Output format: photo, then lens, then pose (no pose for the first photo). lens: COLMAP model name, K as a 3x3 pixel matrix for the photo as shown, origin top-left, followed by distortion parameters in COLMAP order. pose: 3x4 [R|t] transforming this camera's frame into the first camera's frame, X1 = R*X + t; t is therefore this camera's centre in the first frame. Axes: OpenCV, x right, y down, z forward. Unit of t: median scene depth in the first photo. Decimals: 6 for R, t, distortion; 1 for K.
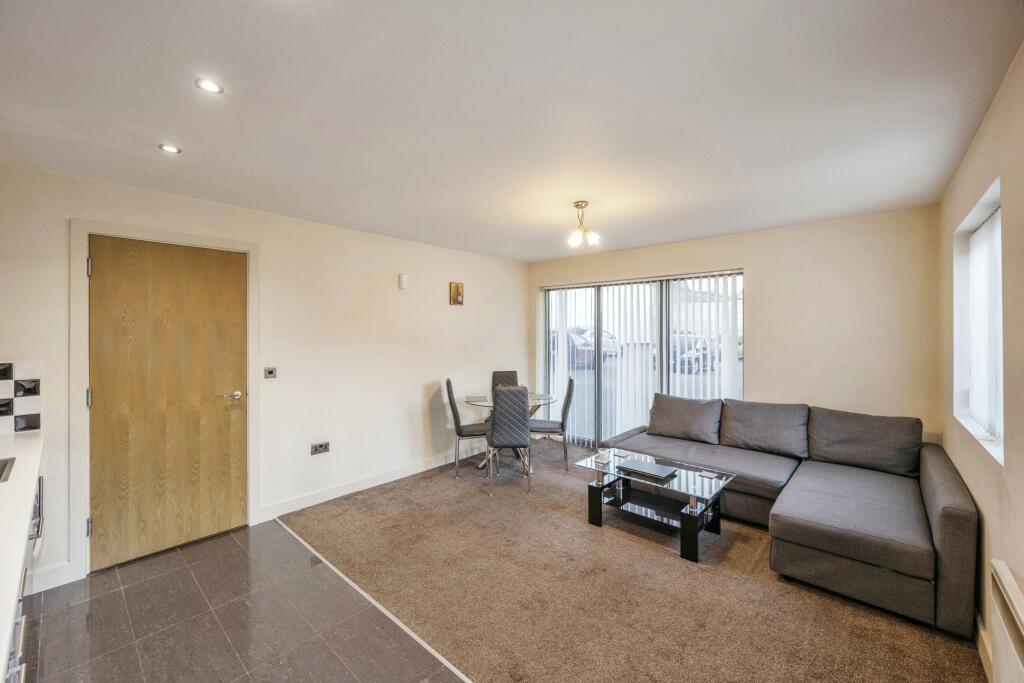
lens RADIAL K [[411.6, 0, 517.4], [0, 411.6, 333.8], [0, 0, 1]] dist [-0.000138, 0.000025]
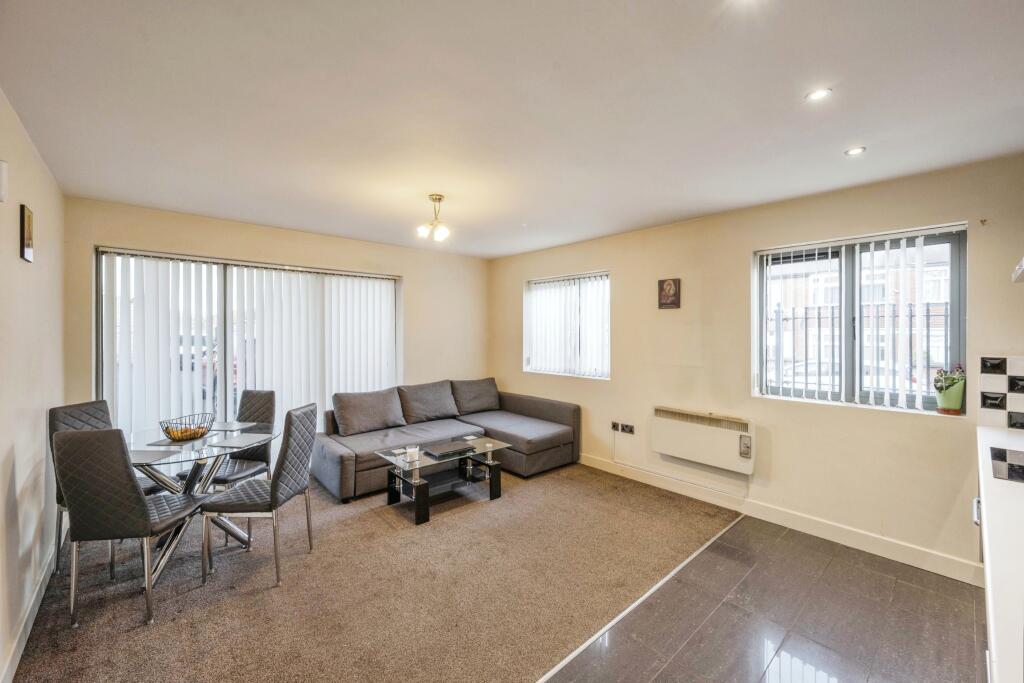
lens RADIAL K [[411.6, 0, 517.4], [0, 411.6, 333.8], [0, 0, 1]] dist [-0.000138, 0.000025]
pose [[0.103928, -0.001805, 0.994583, -0.645709], [0.004272, 0.999990, 0.001368, 0.010171], [-0.994576, 0.004106, 0.103935, 0.566623]]
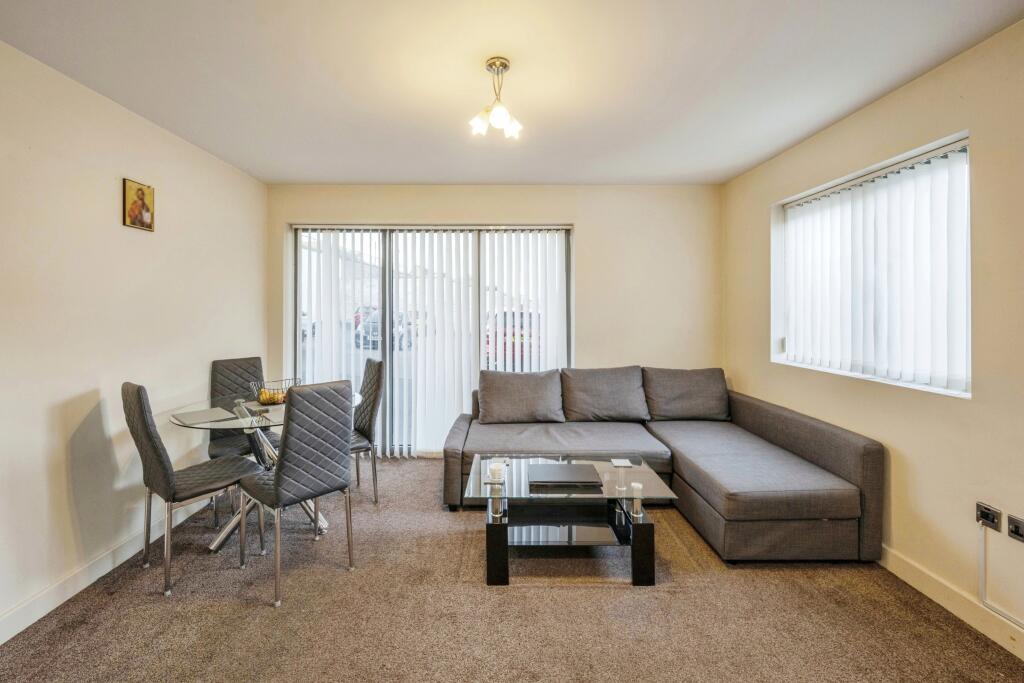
lens RADIAL K [[420.0, 0, 504.7], [0, 420.0, 312.1], [0, 0, 1]] dist [-0.001506, -0.000003]
pose [[0.741112, -0.002265, 0.671377, -0.199874], [0.004476, 0.999989, -0.001567, 0.039608], [-0.671366, 0.004166, 0.741114, 0.432997]]
